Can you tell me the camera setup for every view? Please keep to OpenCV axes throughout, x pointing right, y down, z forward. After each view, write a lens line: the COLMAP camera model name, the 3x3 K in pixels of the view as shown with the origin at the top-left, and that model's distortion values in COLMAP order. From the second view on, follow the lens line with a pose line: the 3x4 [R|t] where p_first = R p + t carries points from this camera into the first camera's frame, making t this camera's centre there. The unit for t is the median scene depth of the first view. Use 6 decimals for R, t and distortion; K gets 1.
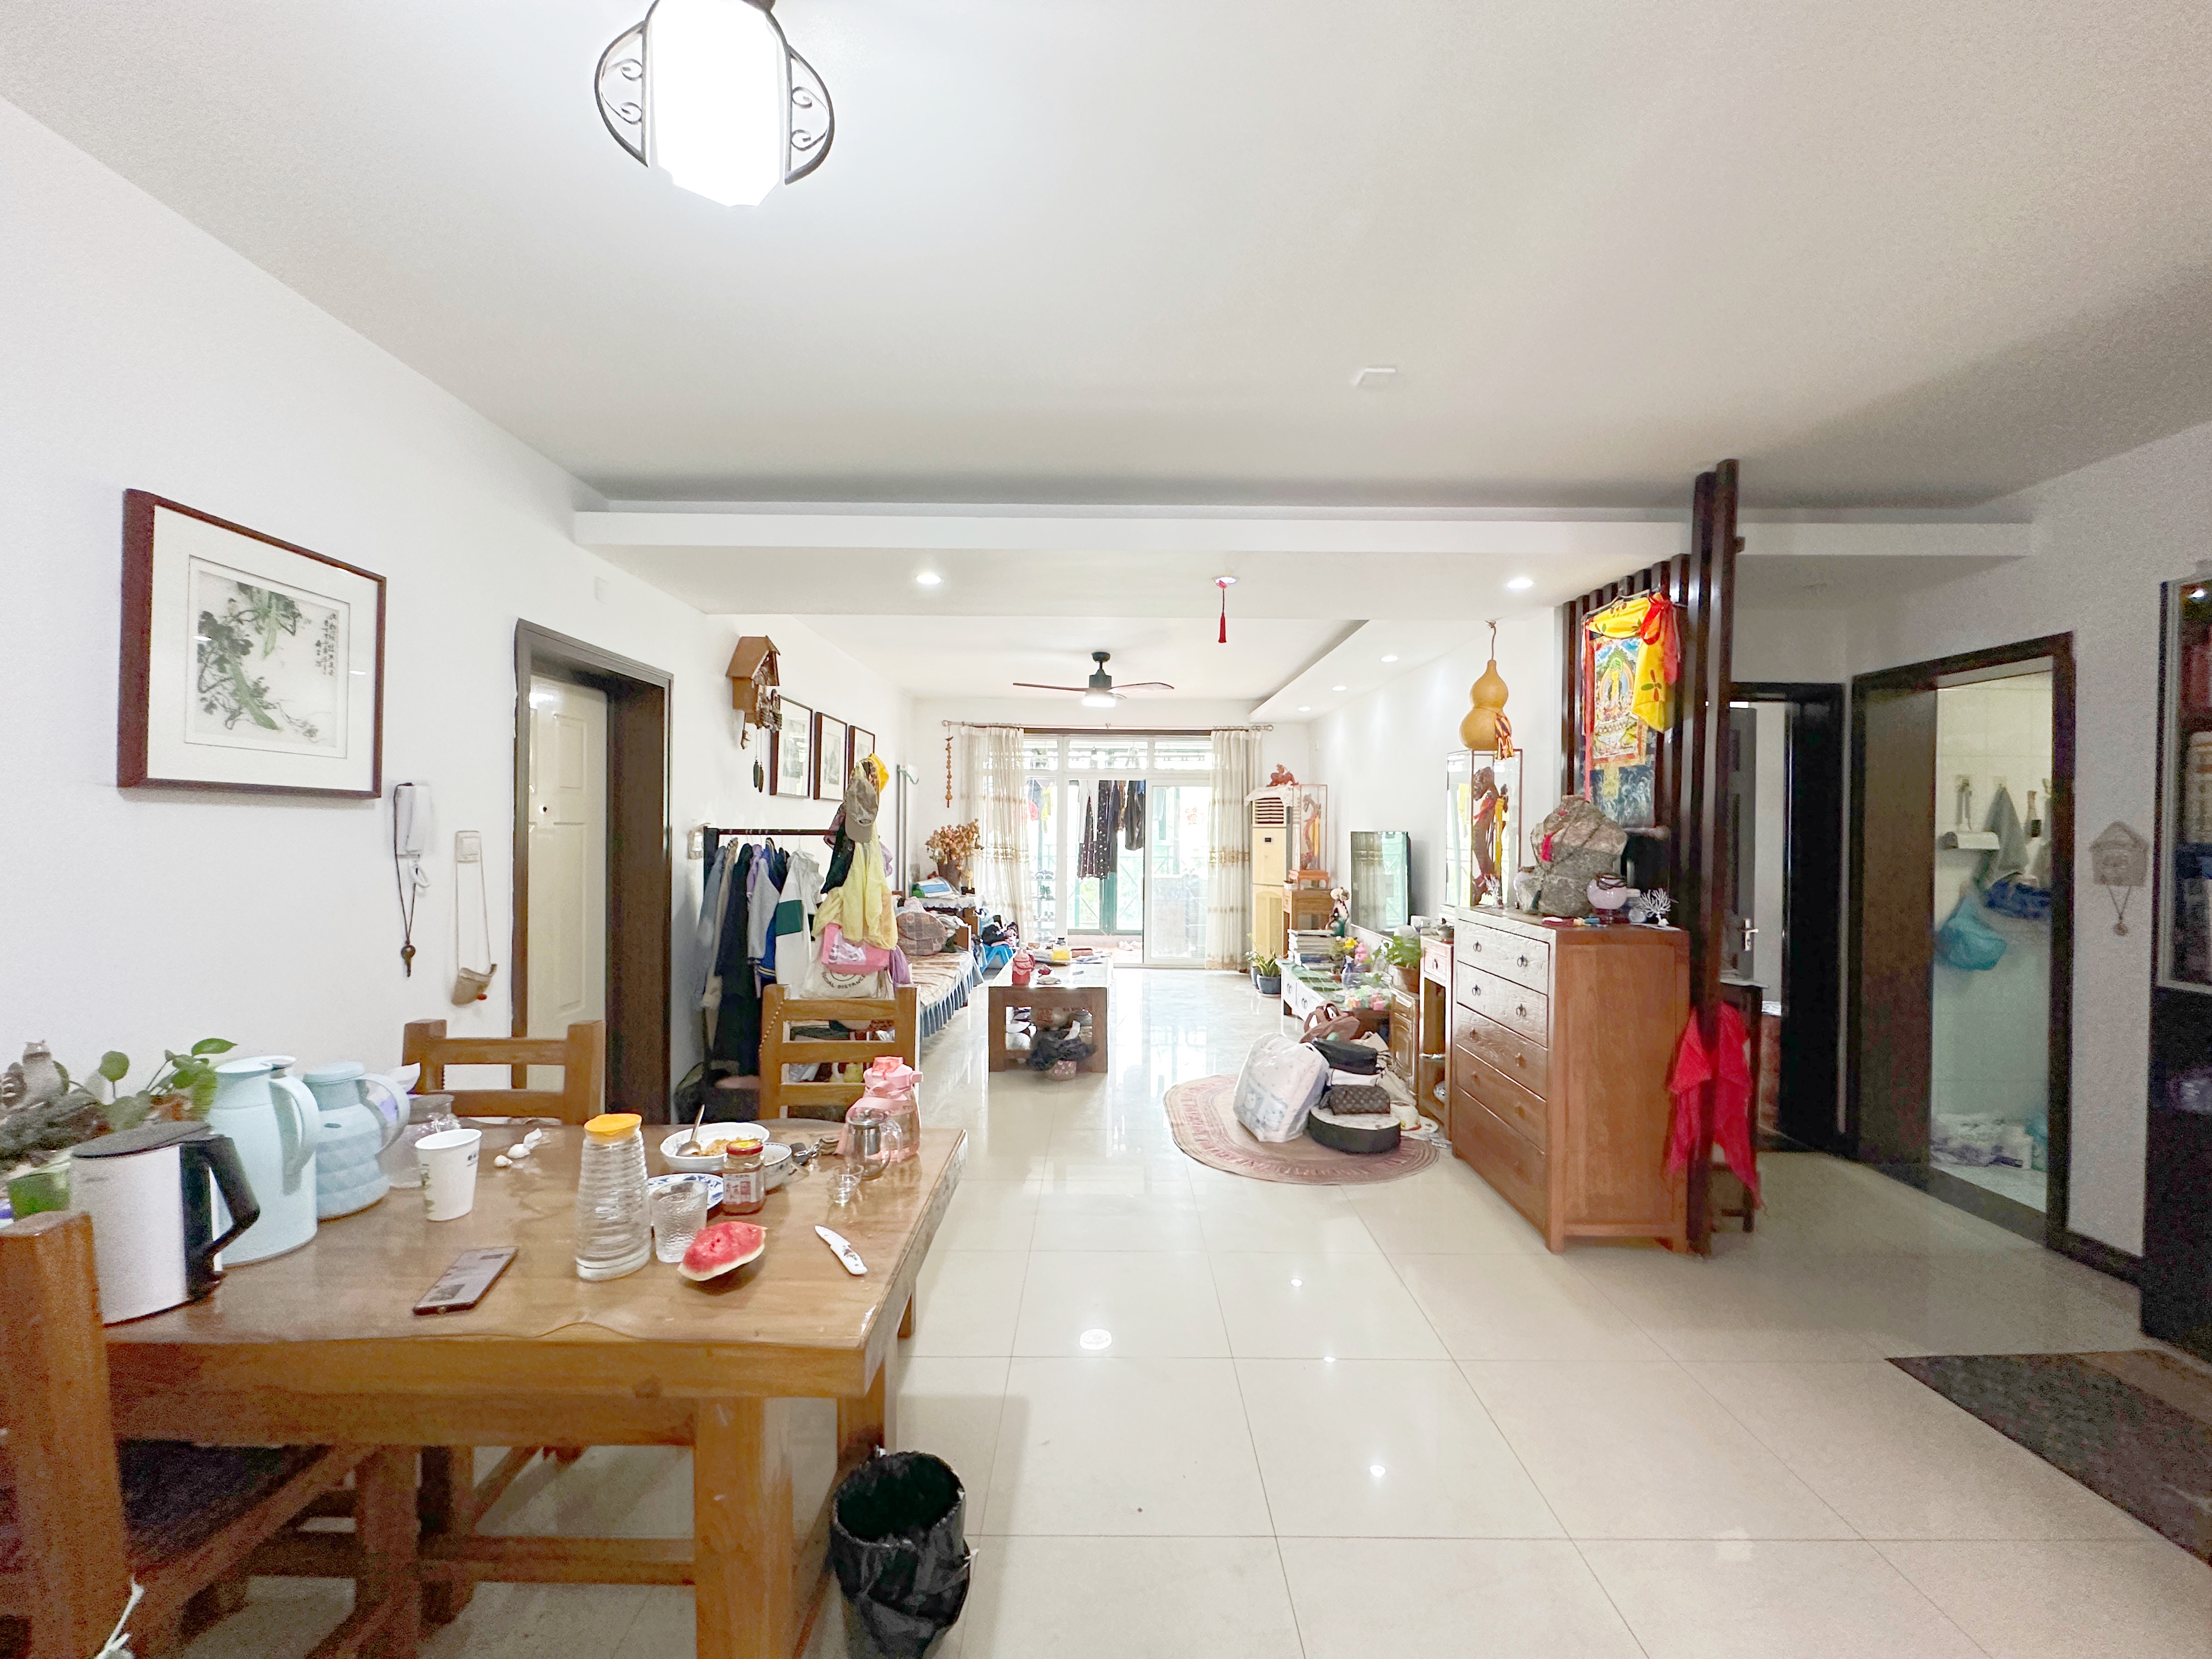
lens RADIAL K [[894.5, 0, 1106.0], [0, 894.5, 829.5], [0, 0, 1]] dist [-0.000282, -0.000088]
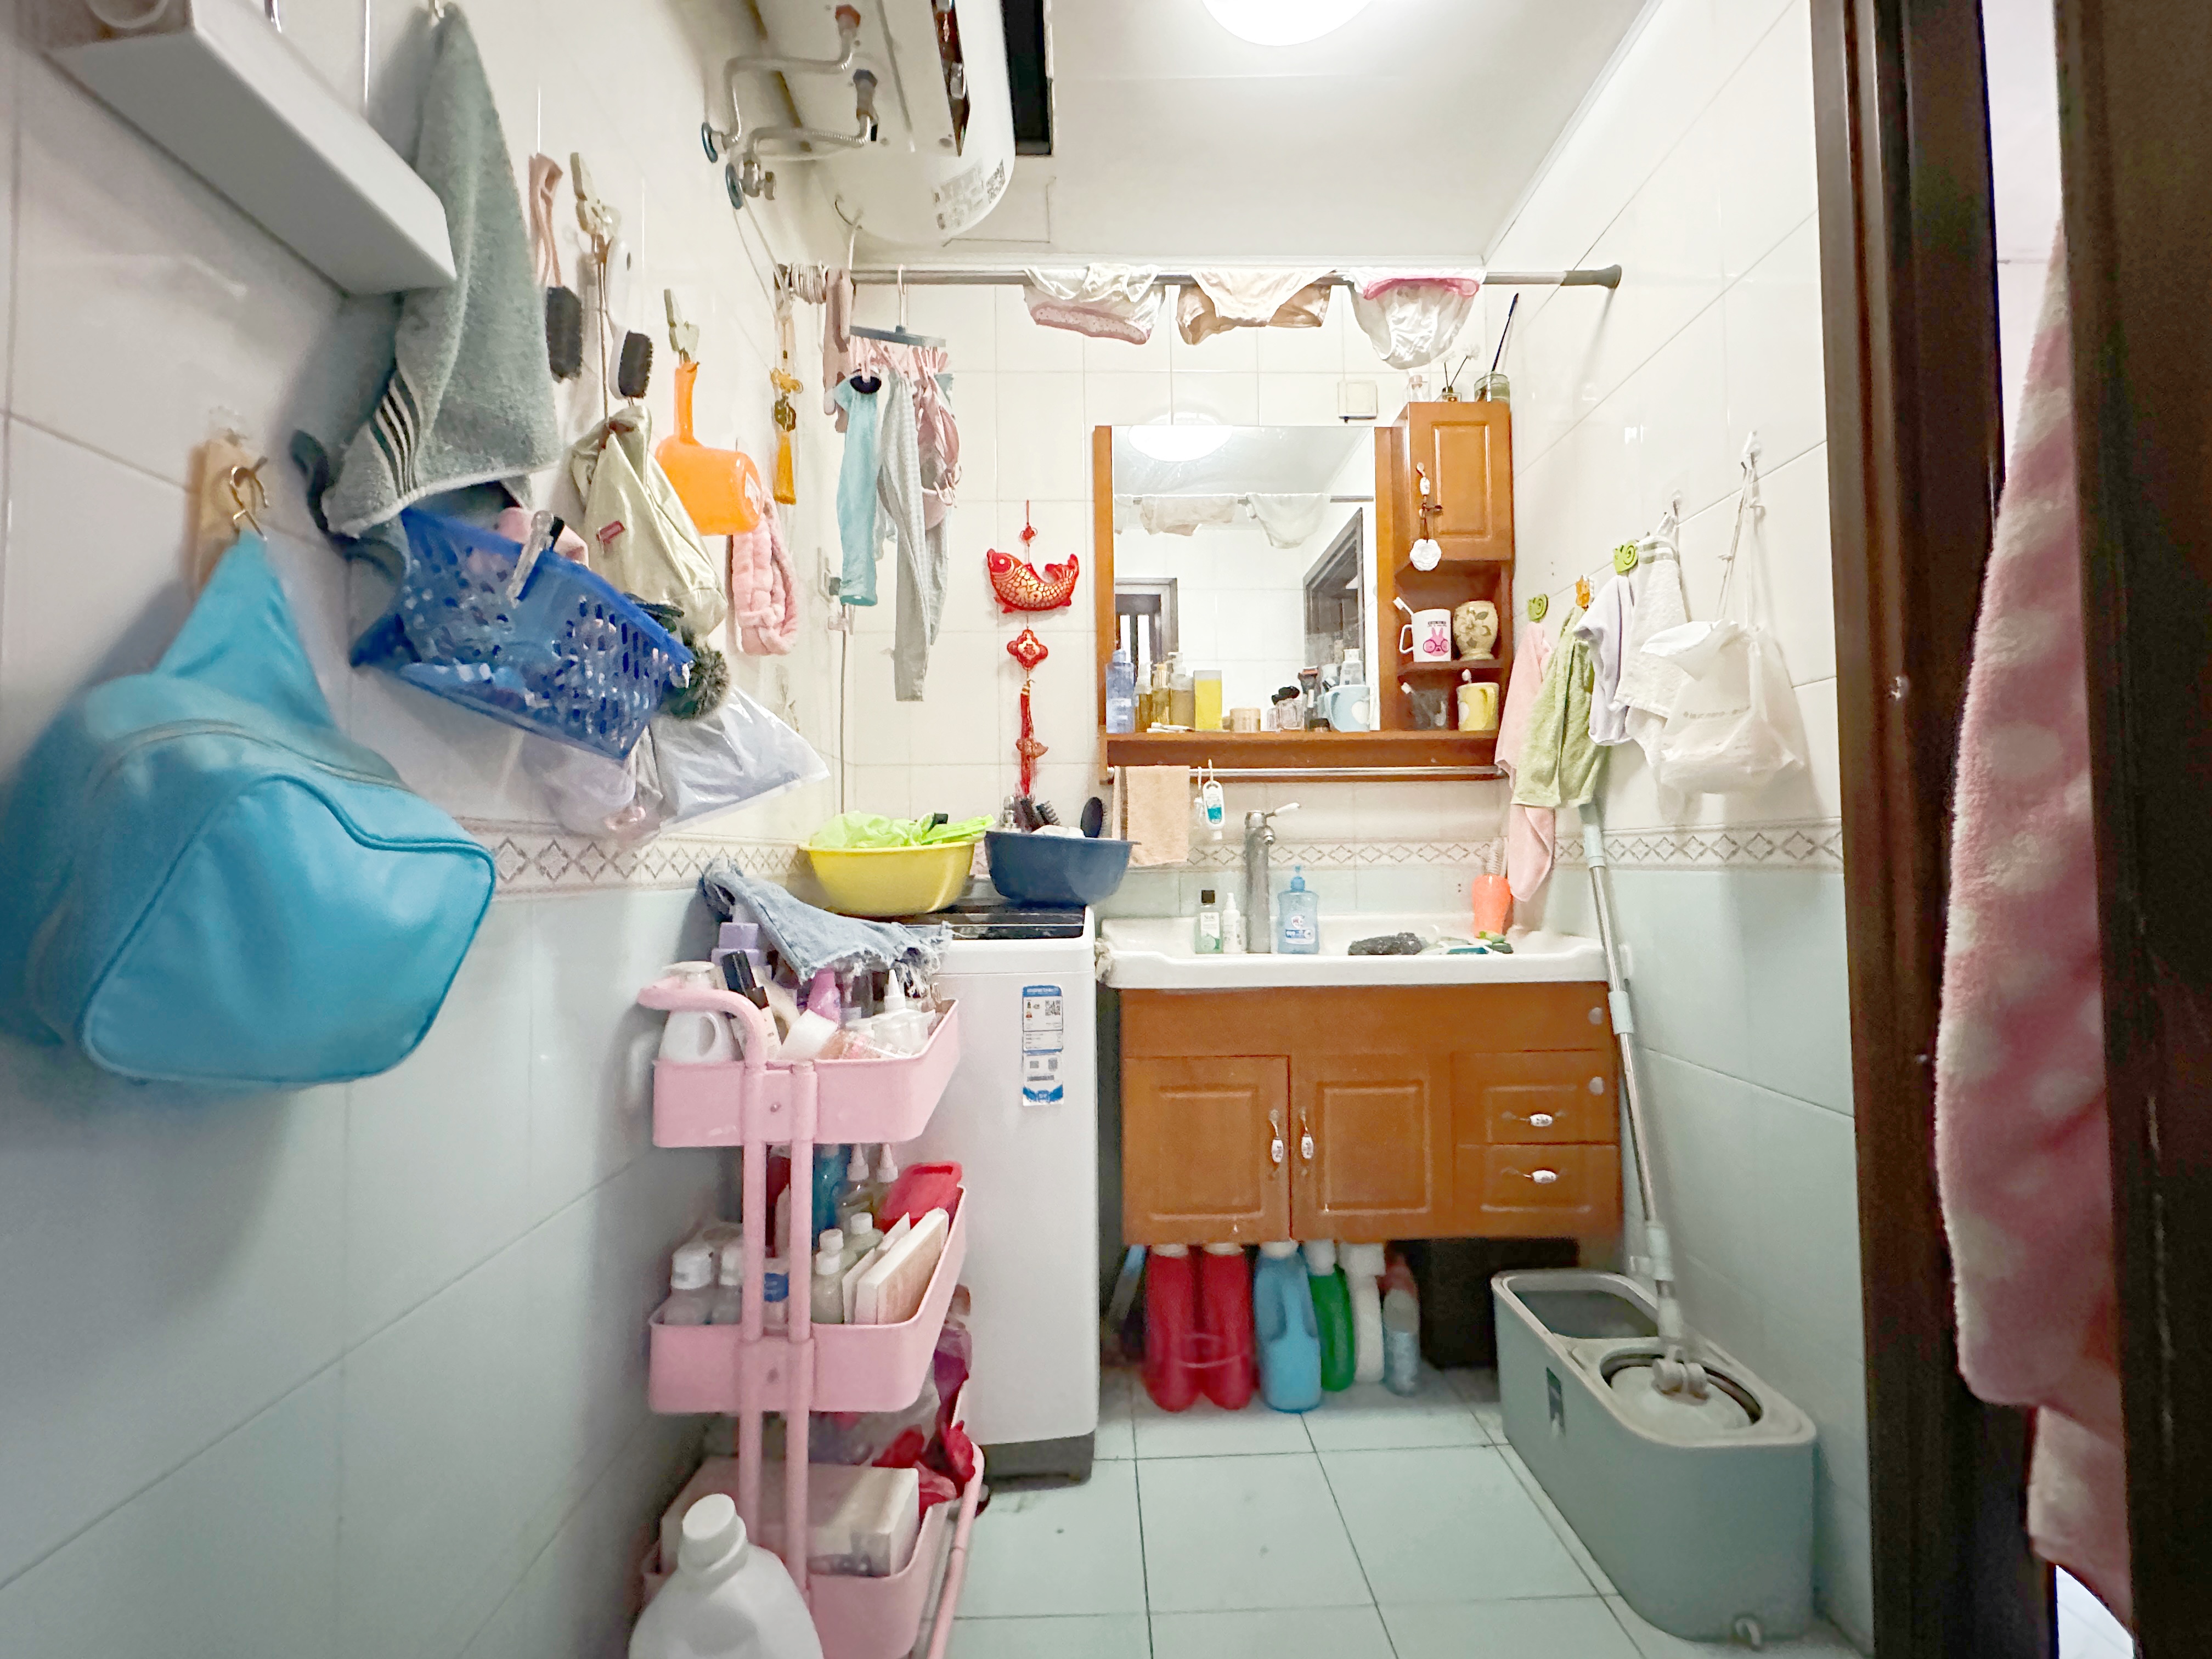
lens RADIAL K [[894.5, 0, 1106.0], [0, 894.5, 829.5], [0, 0, 1]] dist [-0.000282, -0.000088]
pose [[-0.021838, 0.030292, 0.999302, 0.319745], [0.012097, 0.999476, -0.030033, 0.048434], [-0.999688, 0.011433, -0.022193, 0.338281]]
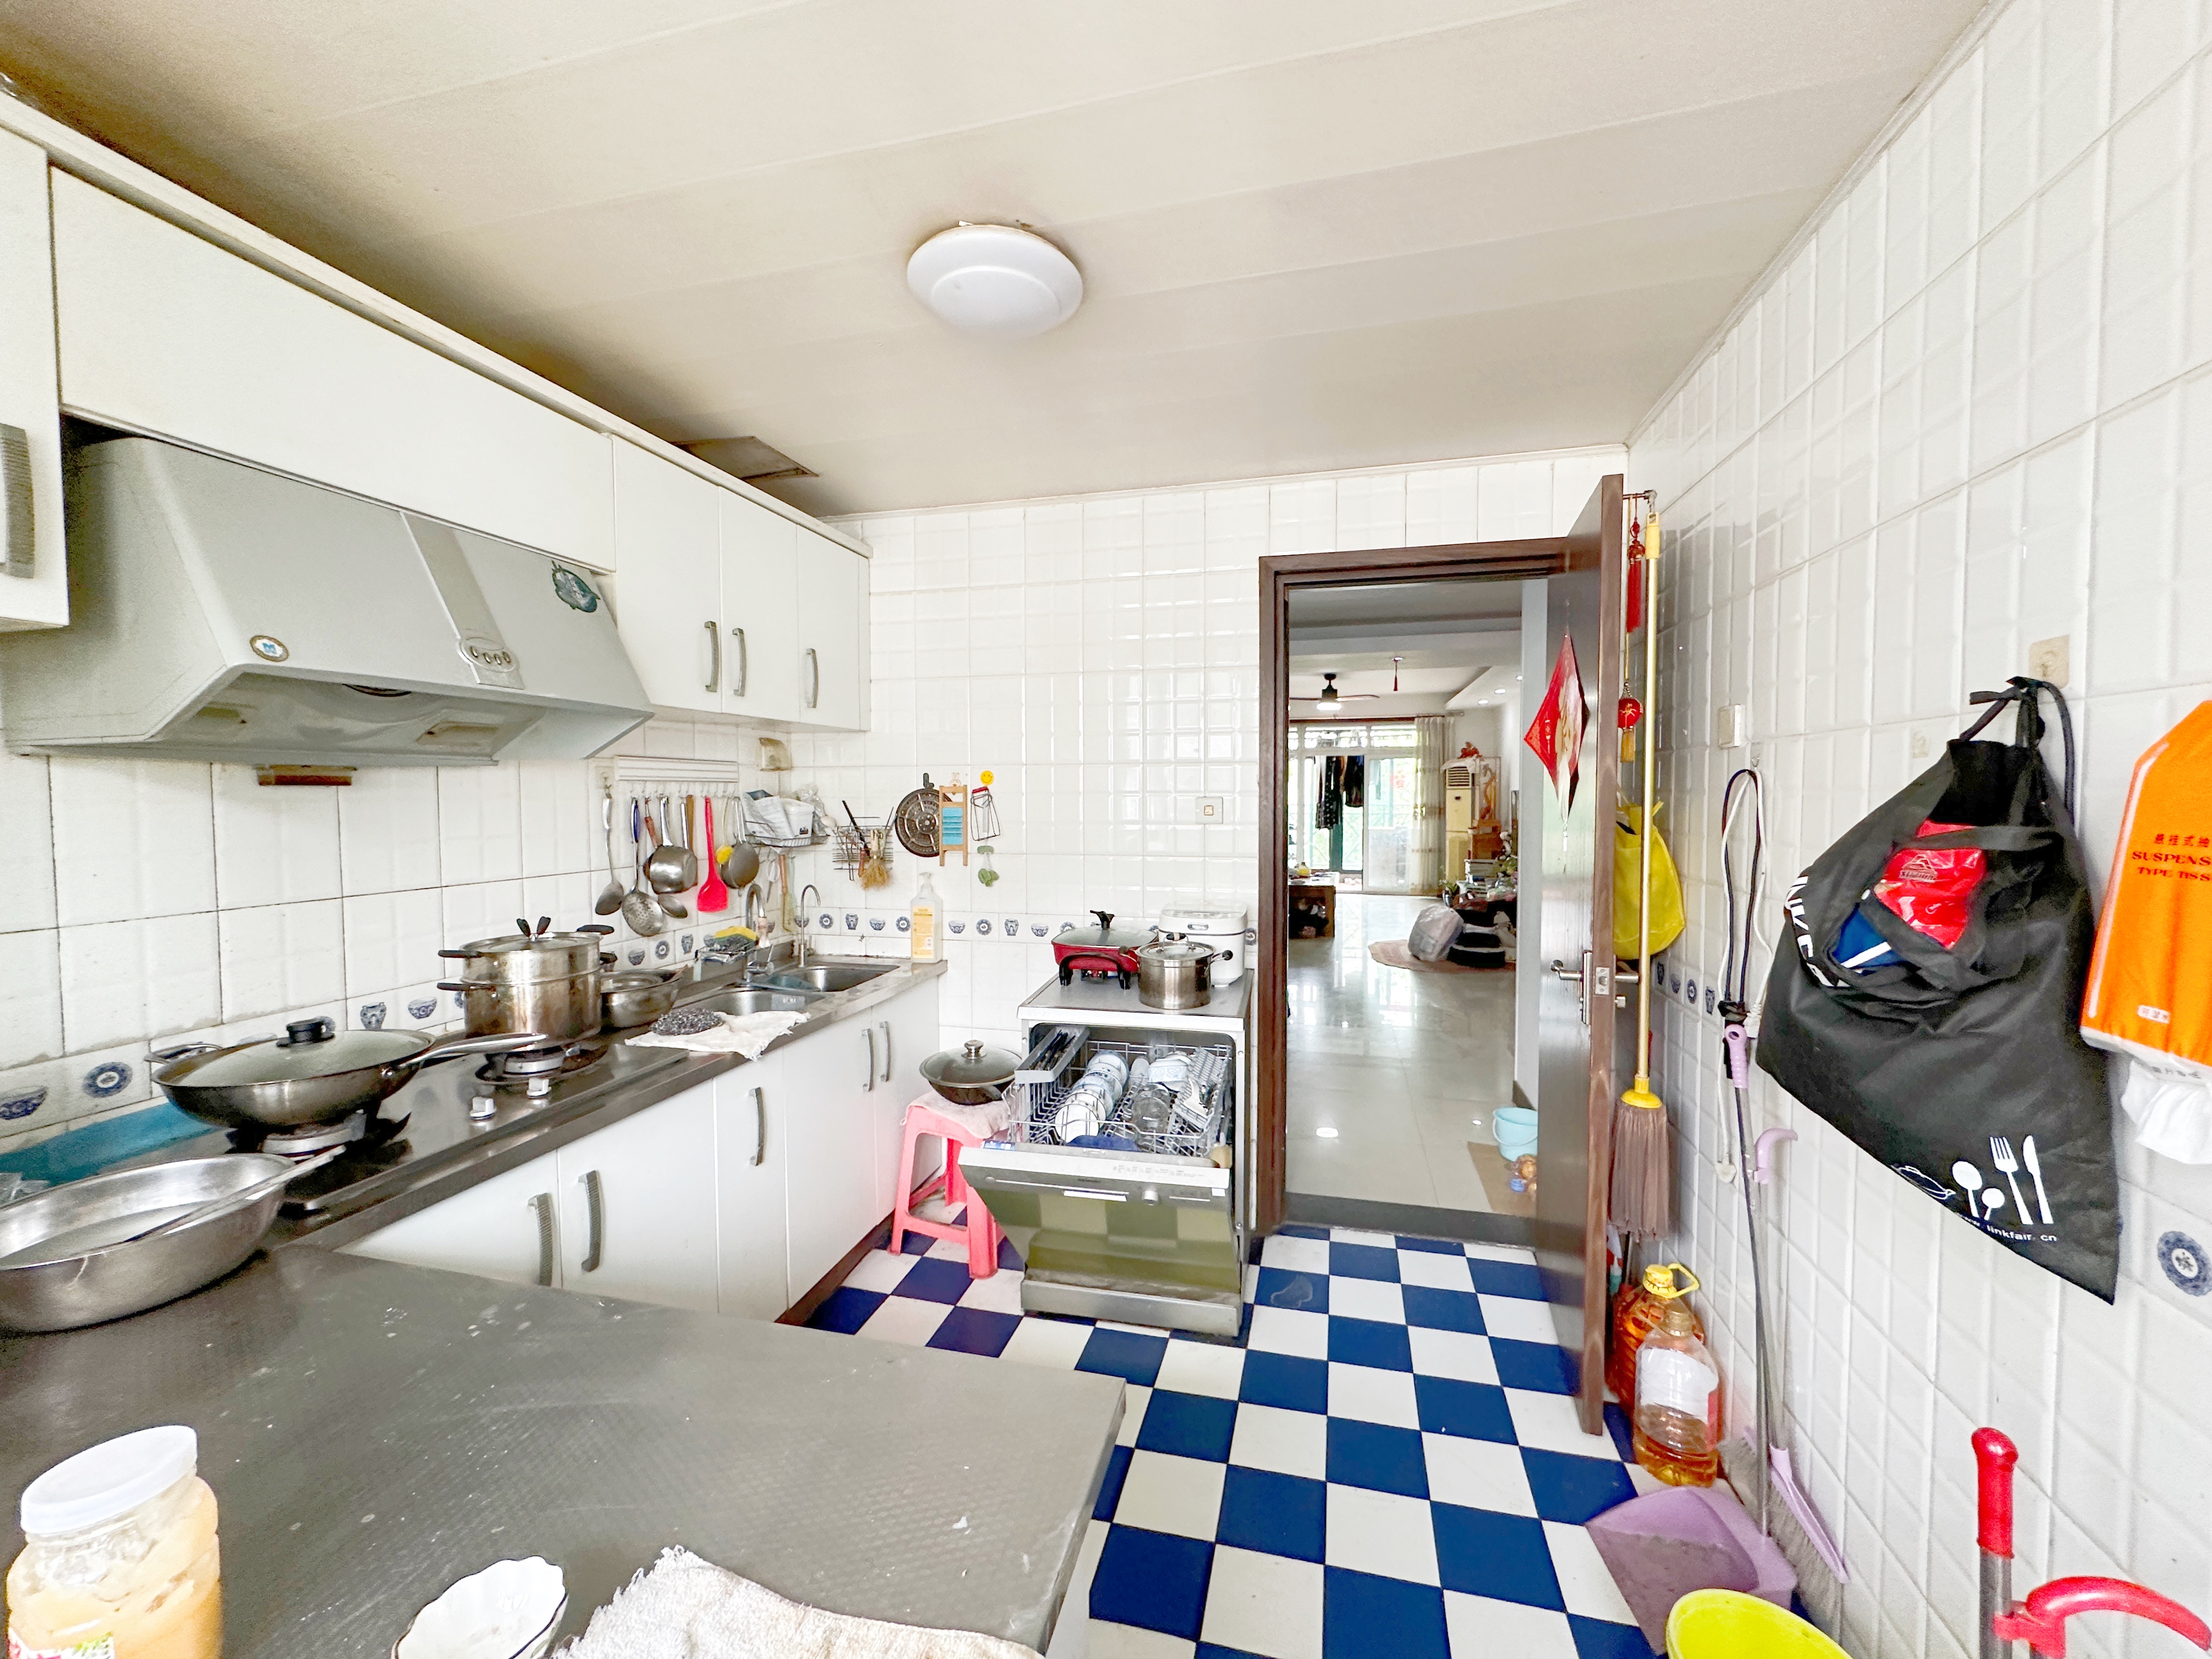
lens RADIAL K [[894.5, 0, 1106.0], [0, 894.5, 829.5], [0, 0, 1]] dist [-0.000282, -0.000088]
pose [[0.968865, -0.003167, -0.247568, 0.000604], [0.012050, 0.999336, 0.034375, 0.006115], [0.247295, -0.036288, 0.968260, -0.434887]]
